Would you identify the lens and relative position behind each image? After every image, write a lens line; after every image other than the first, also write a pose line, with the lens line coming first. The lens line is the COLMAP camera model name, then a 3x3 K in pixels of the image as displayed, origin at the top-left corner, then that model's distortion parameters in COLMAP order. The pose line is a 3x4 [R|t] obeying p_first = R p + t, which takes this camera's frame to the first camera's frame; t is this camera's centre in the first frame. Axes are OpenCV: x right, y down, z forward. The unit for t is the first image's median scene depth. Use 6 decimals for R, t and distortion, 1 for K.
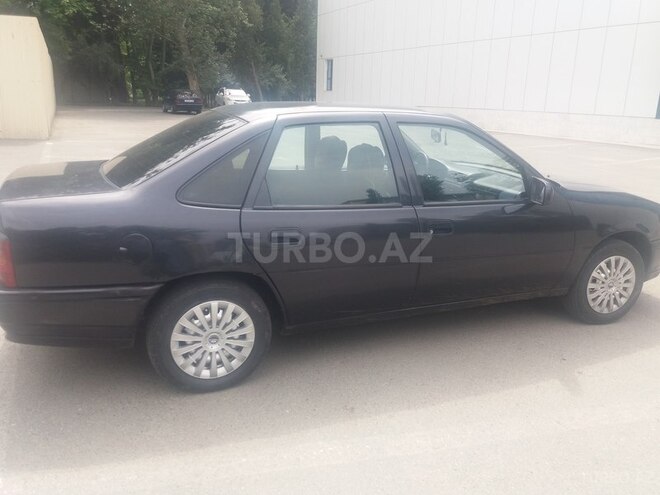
lens RADIAL K [[561.6, 0, 331.8], [0, 561.6, 247.9], [0, 0, 1]] dist [0.016608, -0.071667]
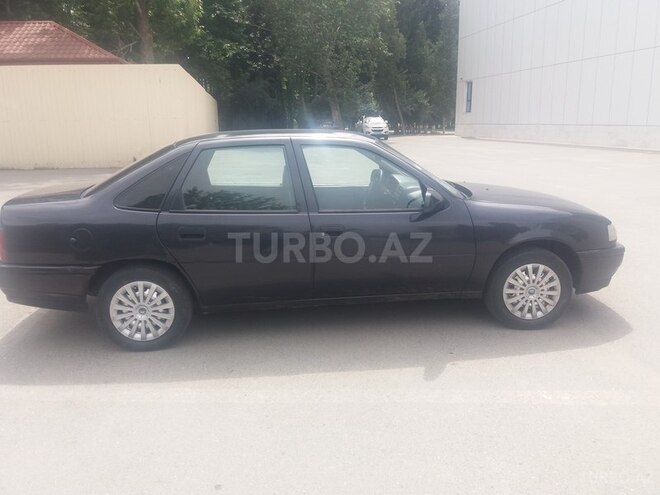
lens RADIAL K [[561.6, 0, 316.9], [0, 561.6, 246.6], [0, 0, 1]] dist [0.016608, -0.071667]
pose [[0.956889, 0.019407, -0.289804, 0.412286], [-0.032554, 0.998644, -0.040615, 0.037642], [0.288623, 0.048298, 0.956224, -0.115909]]
